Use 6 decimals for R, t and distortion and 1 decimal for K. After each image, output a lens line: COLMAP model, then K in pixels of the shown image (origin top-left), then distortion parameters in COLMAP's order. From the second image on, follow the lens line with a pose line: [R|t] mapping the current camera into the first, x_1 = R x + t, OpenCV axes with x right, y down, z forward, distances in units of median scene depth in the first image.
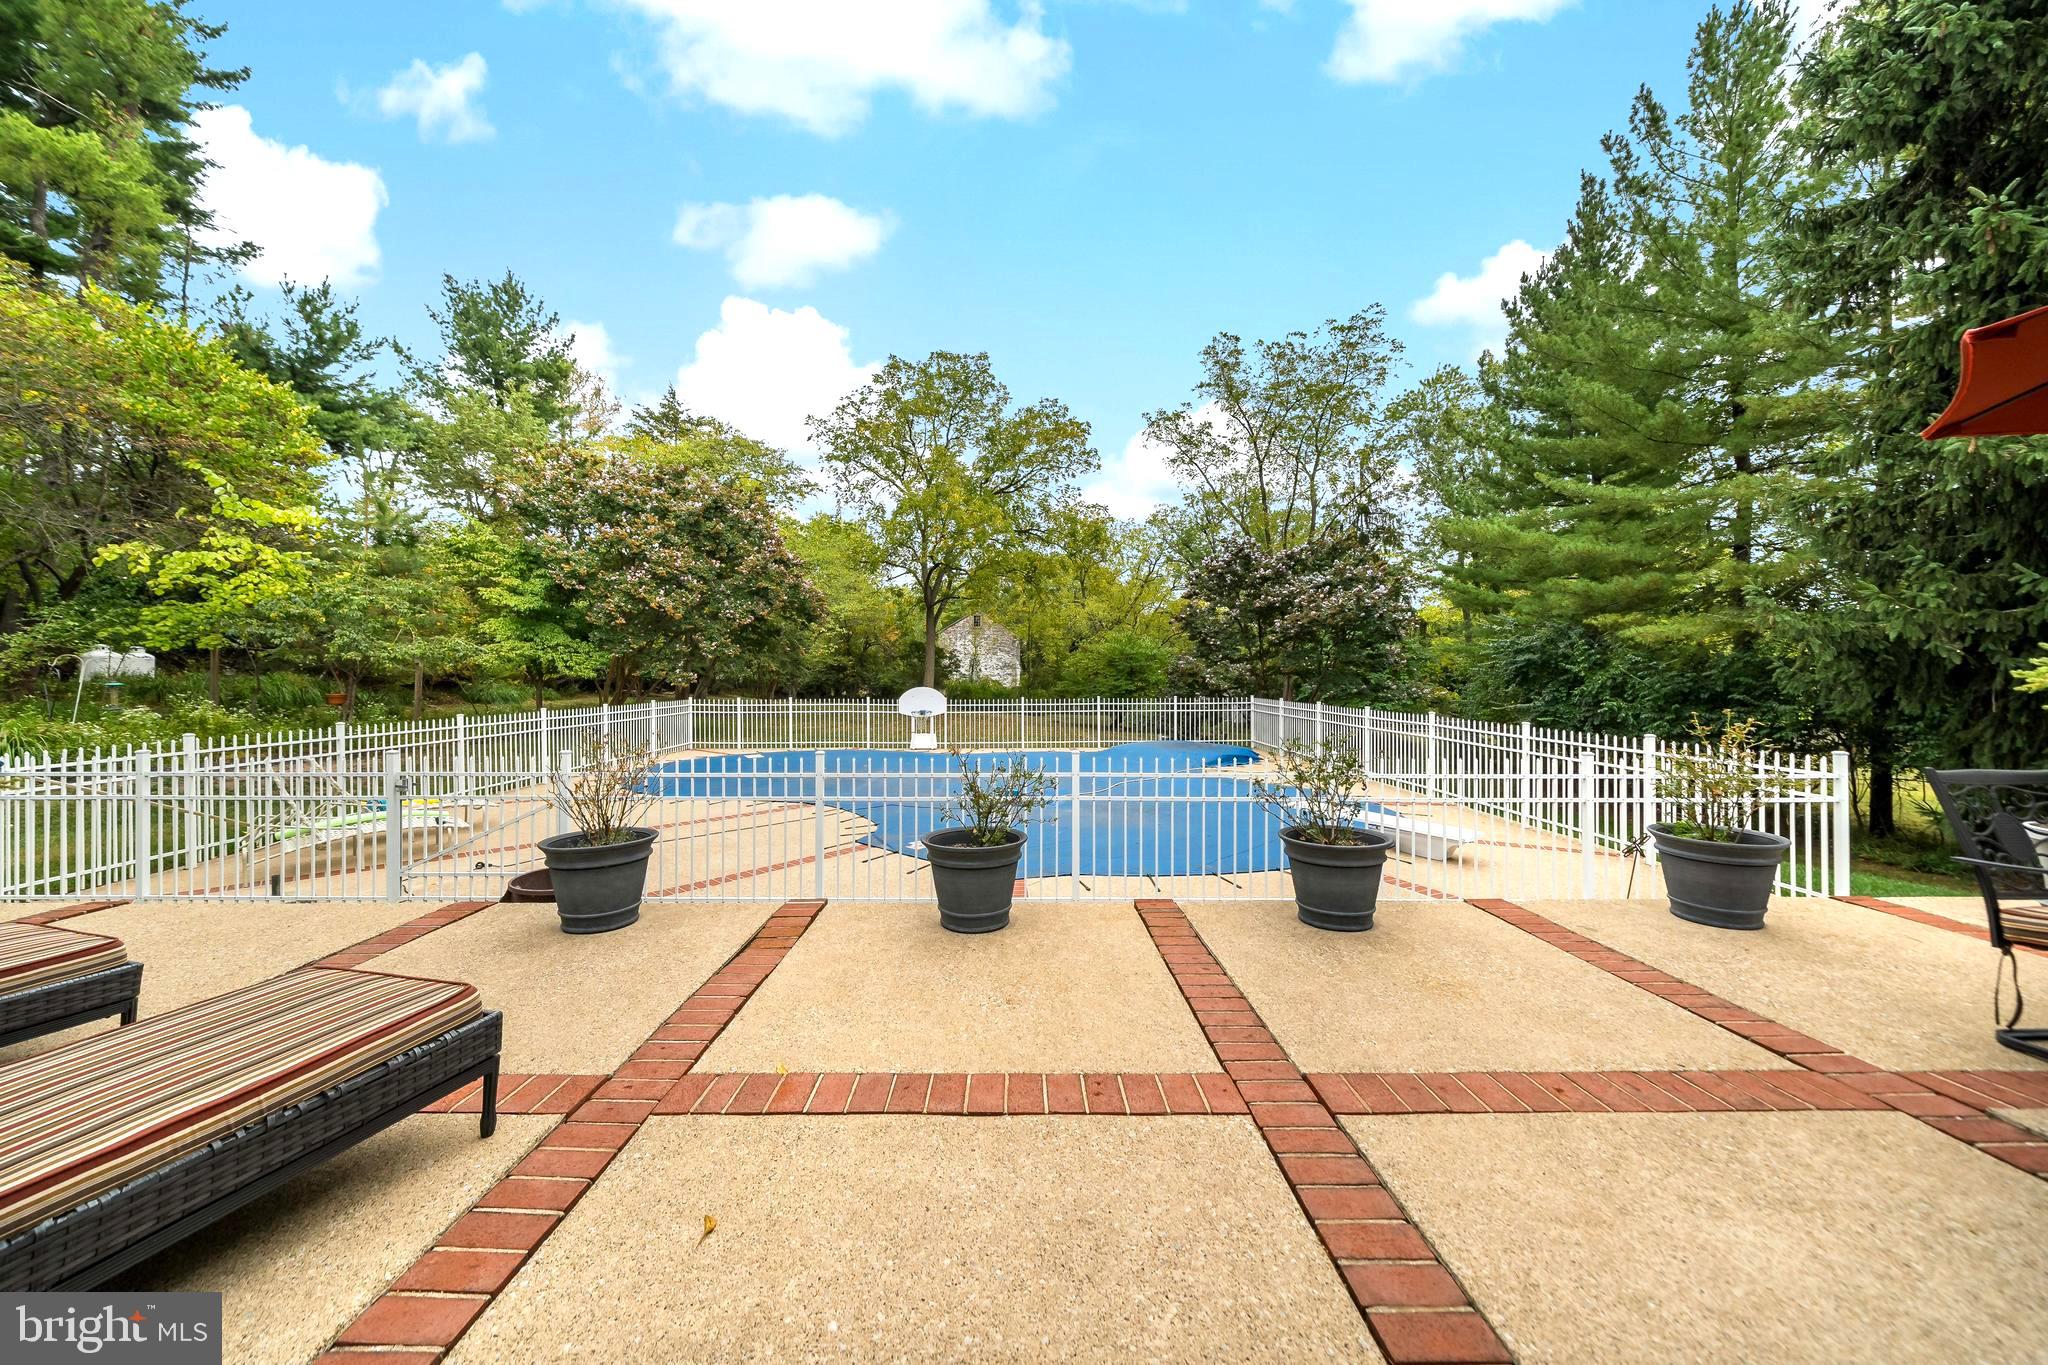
lens RADIAL K [[758.6, 0, 1016.5], [0, 758.6, 672.2], [0, 0, 1]] dist [-0.005052, -0.000213]
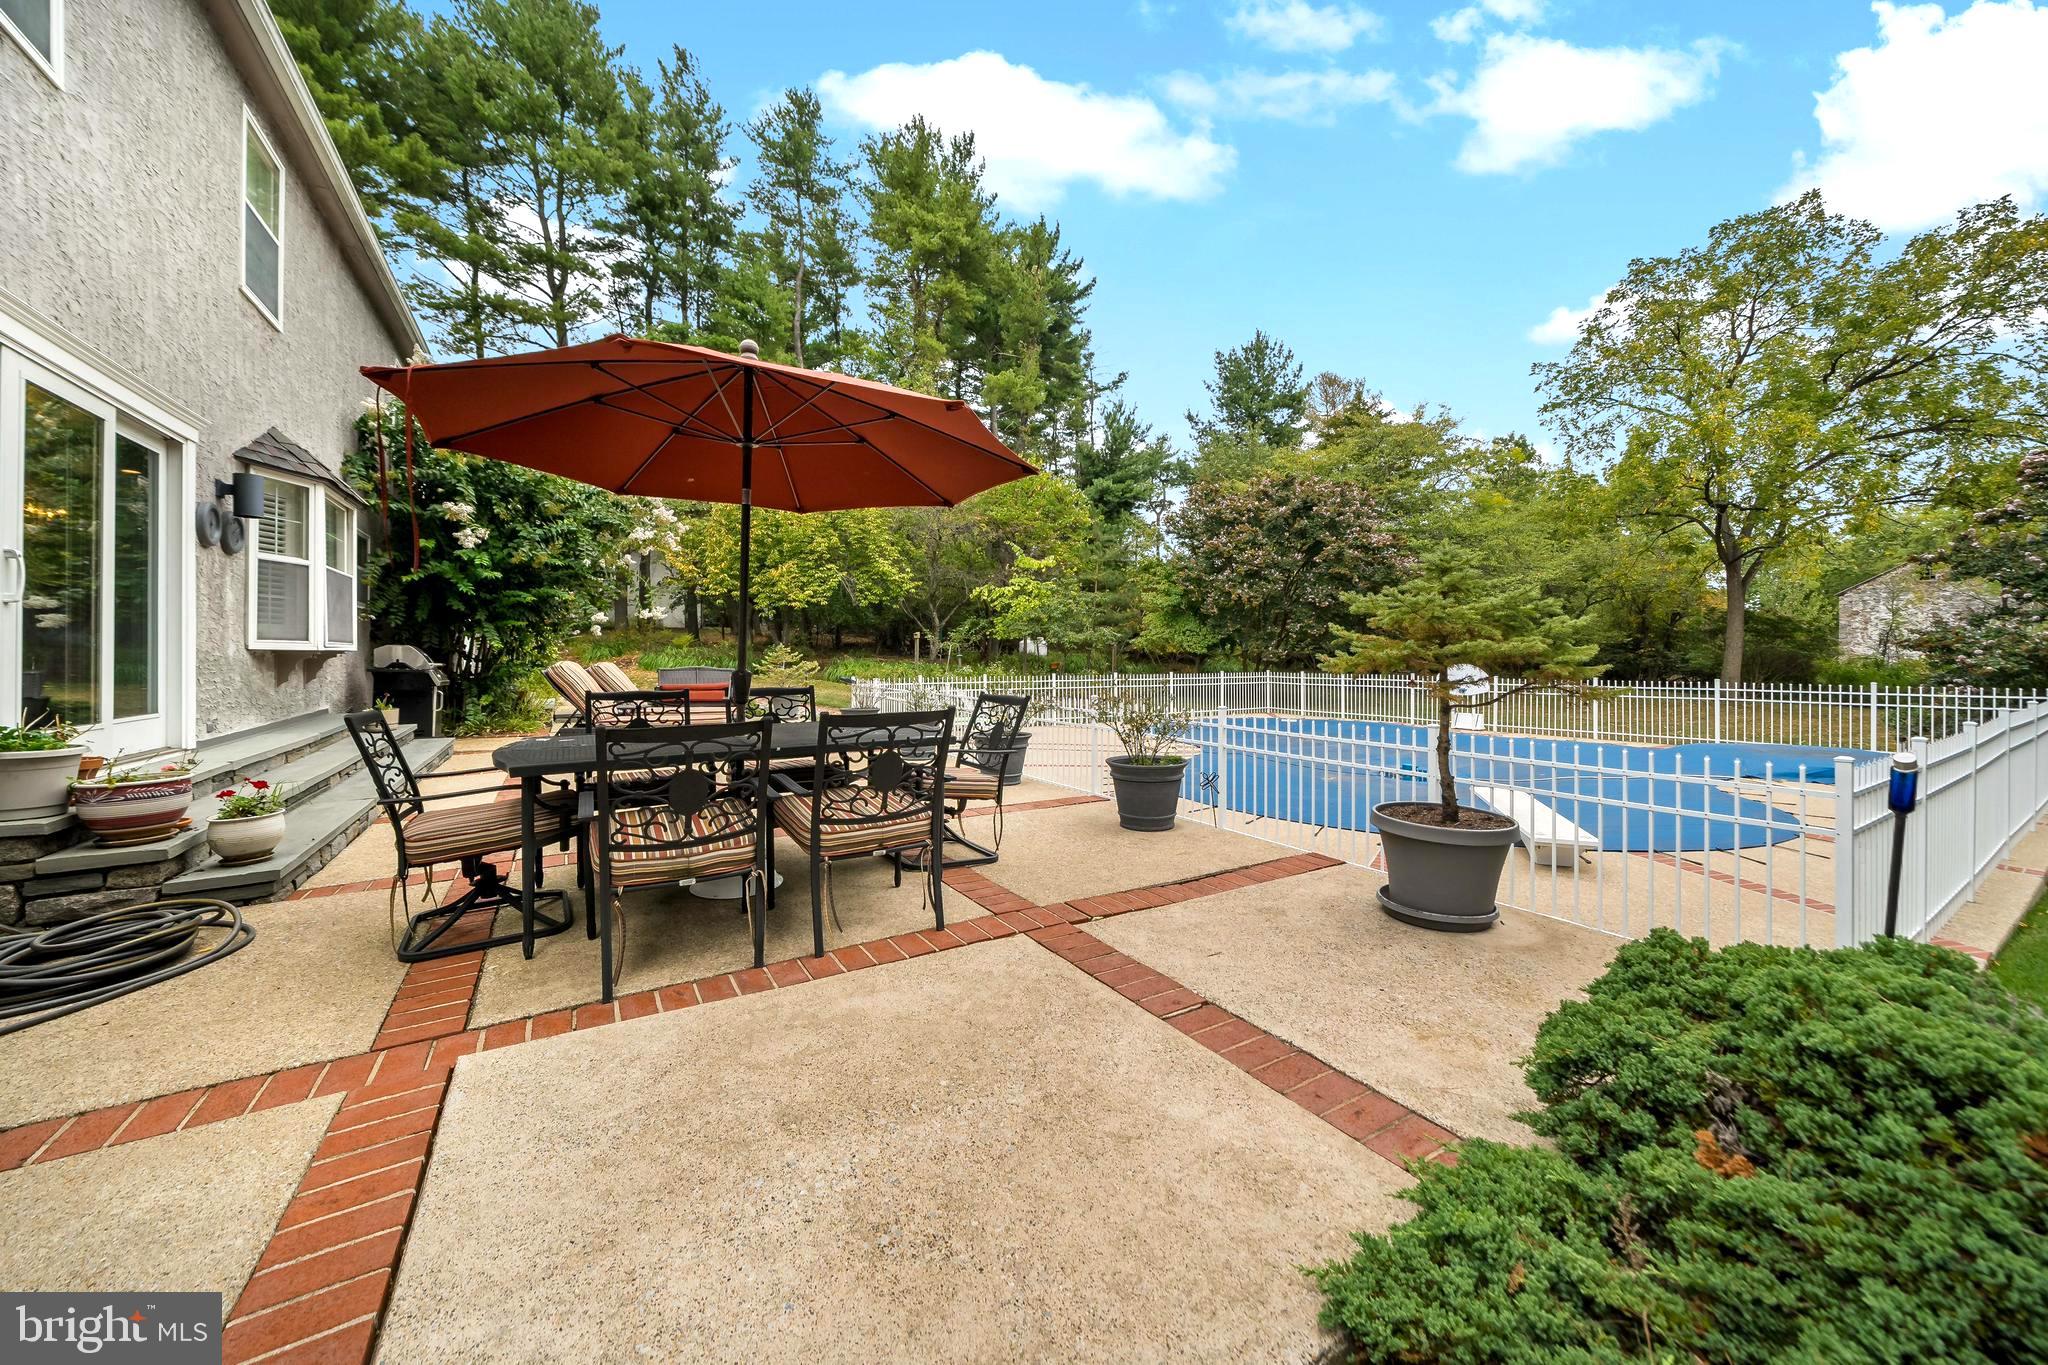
lens RADIAL K [[743.2, 0, 1019.2], [0, 743.2, 654.4], [0, 0, 1]] dist [-0.007851, -0.000256]
pose [[0.521164, -0.001332, -0.853456, 0.195703], [0.006943, 0.999972, 0.002680, 0.001468], [0.853428, -0.007322, 0.521159, 0.016835]]
